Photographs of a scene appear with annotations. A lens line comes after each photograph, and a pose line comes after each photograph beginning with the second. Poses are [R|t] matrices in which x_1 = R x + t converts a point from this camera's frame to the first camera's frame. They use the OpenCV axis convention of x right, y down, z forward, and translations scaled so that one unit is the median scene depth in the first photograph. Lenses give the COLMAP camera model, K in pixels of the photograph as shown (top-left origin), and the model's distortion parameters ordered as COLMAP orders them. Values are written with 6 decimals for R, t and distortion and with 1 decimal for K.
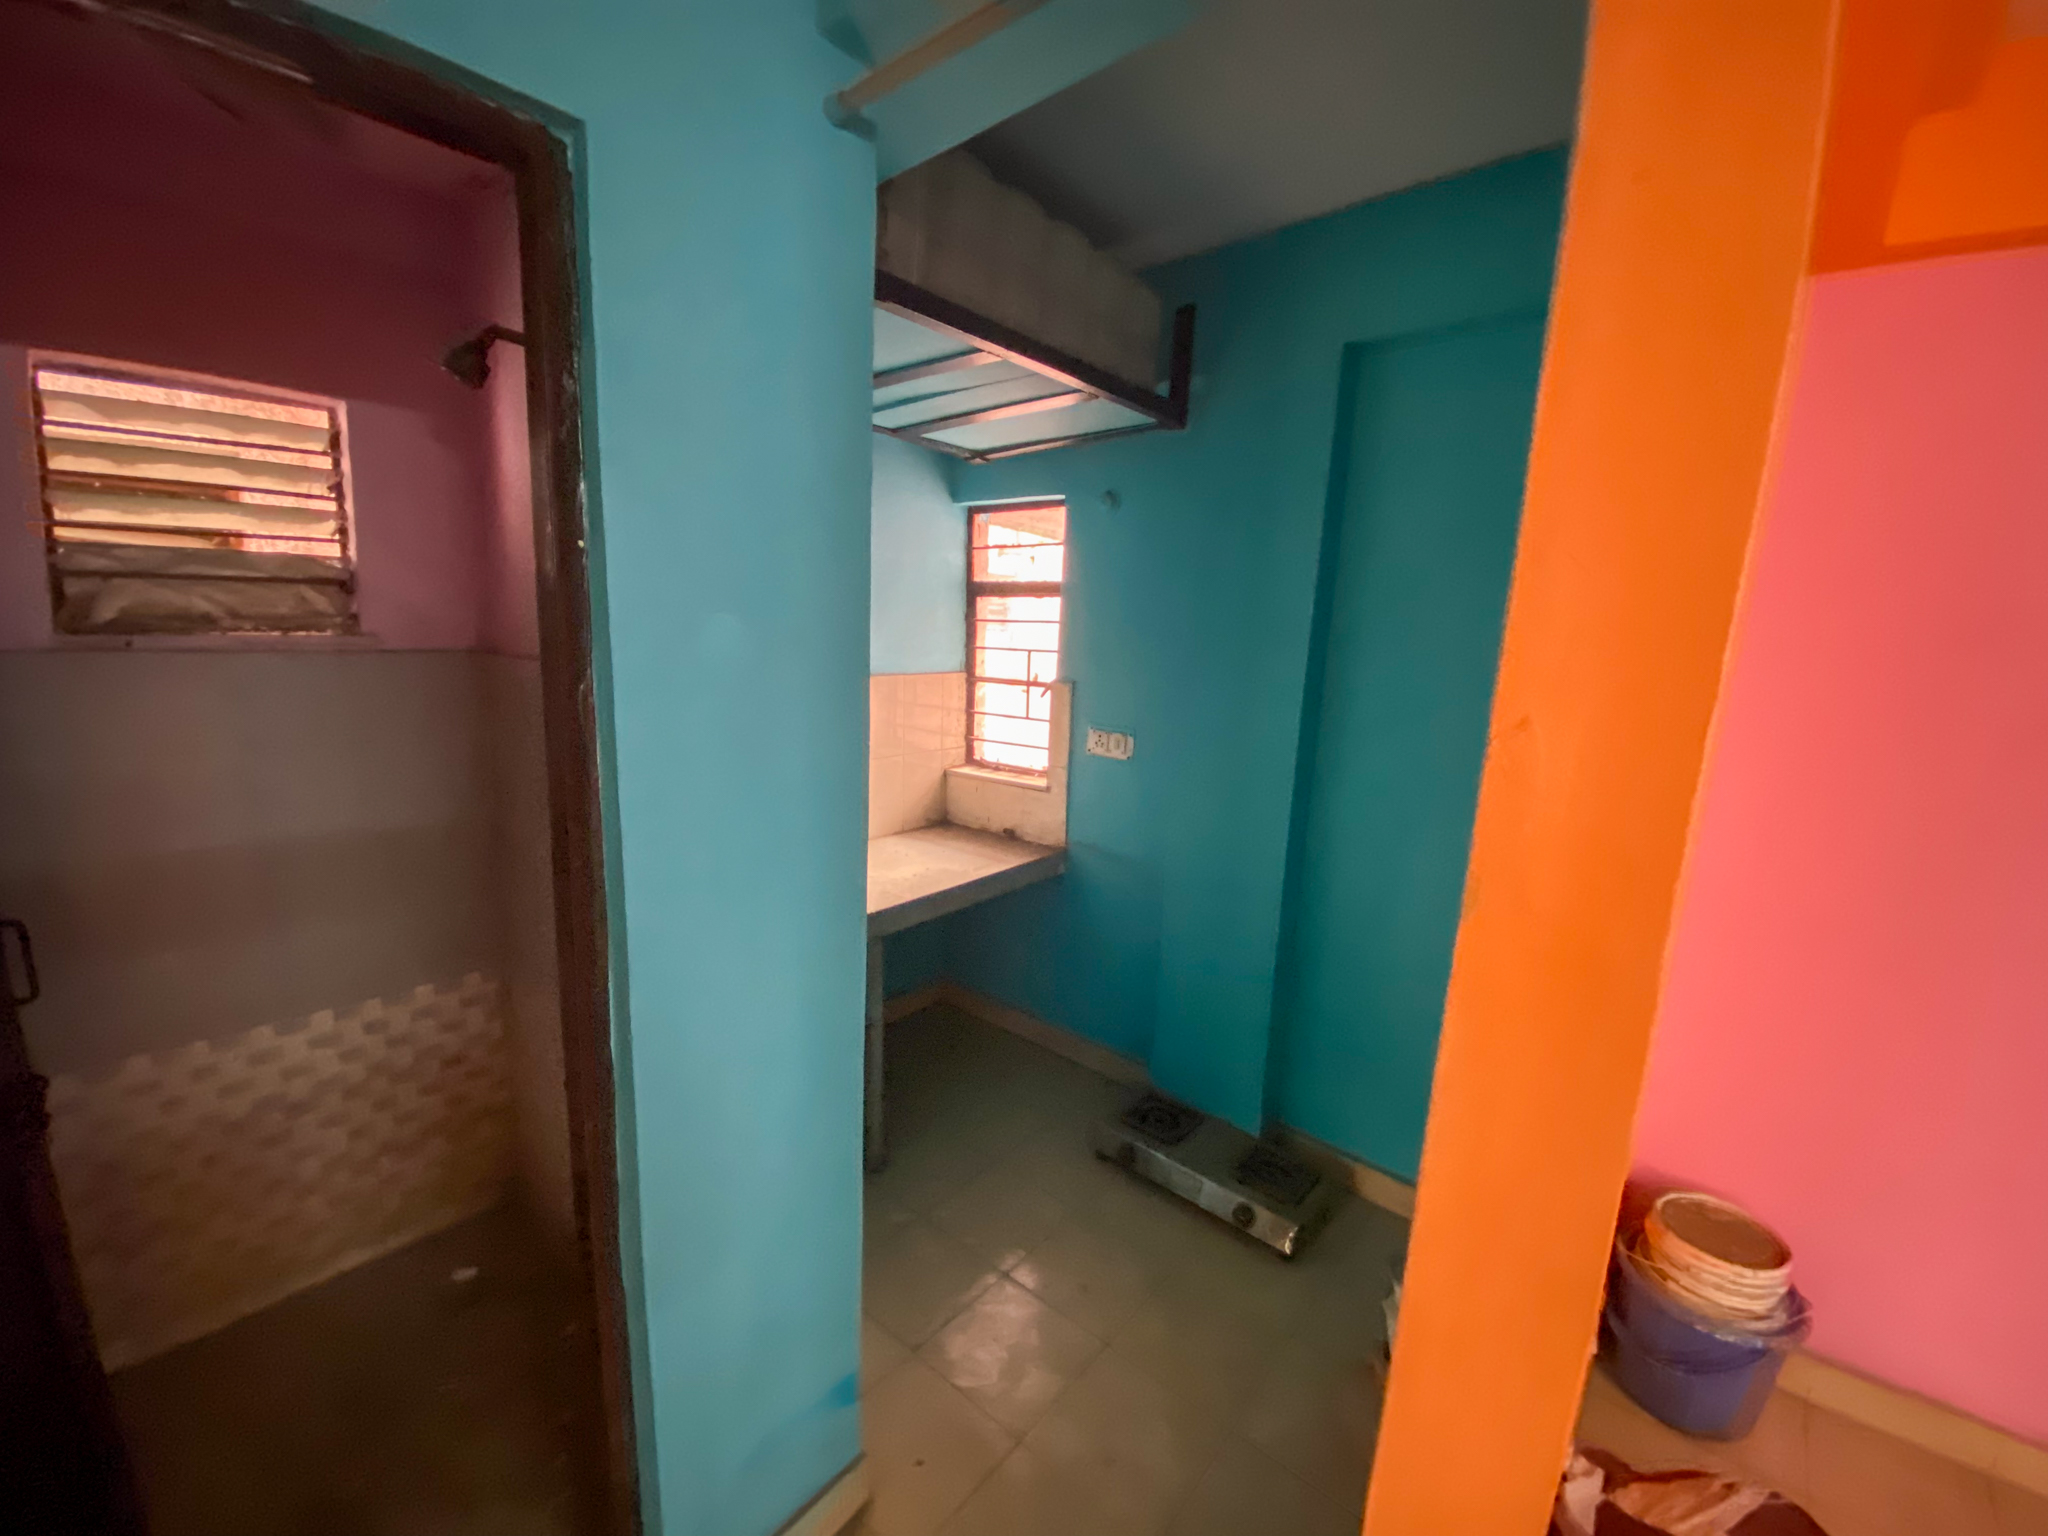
lens RADIAL K [[826.3, 0, 1016.8], [0, 826.3, 776.6], [0, 0, 1]] dist [-0.008349, -0.000665]
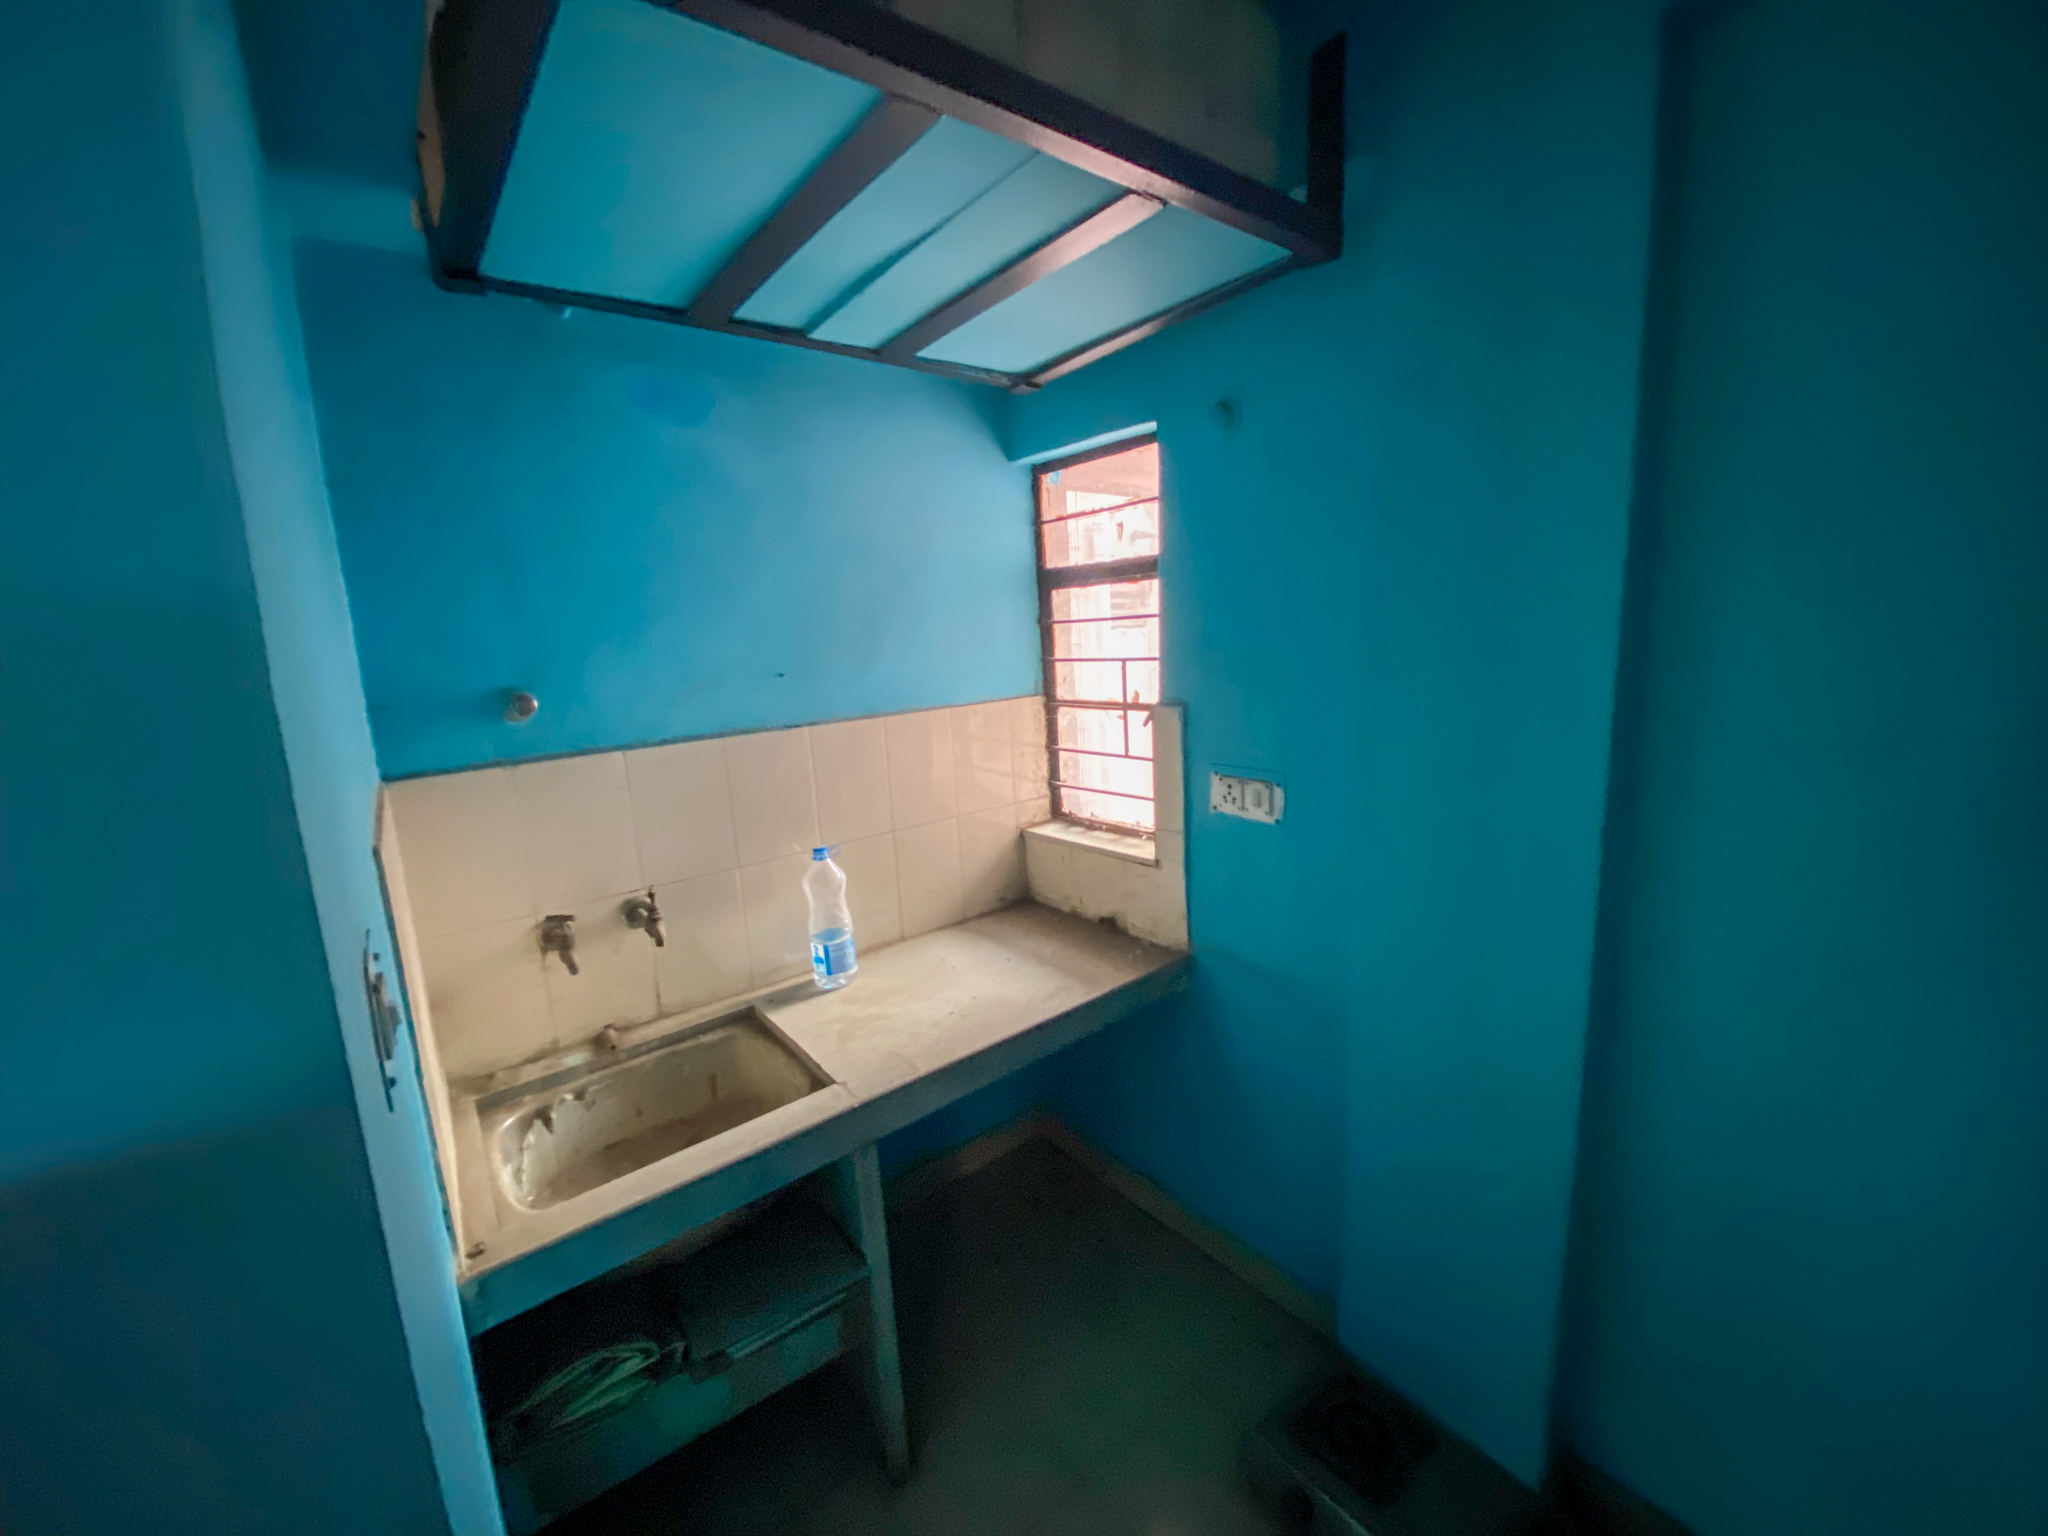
lens RADIAL K [[826.3, 0, 1023.6], [0, 826.3, 770.8], [0, 0, 1]] dist [-0.008349, -0.000665]
pose [[0.980877, -0.053052, -0.187259, 0.064140], [0.052043, 0.998592, -0.010303, -0.062506], [0.187542, 0.000361, 0.982256, 0.336306]]
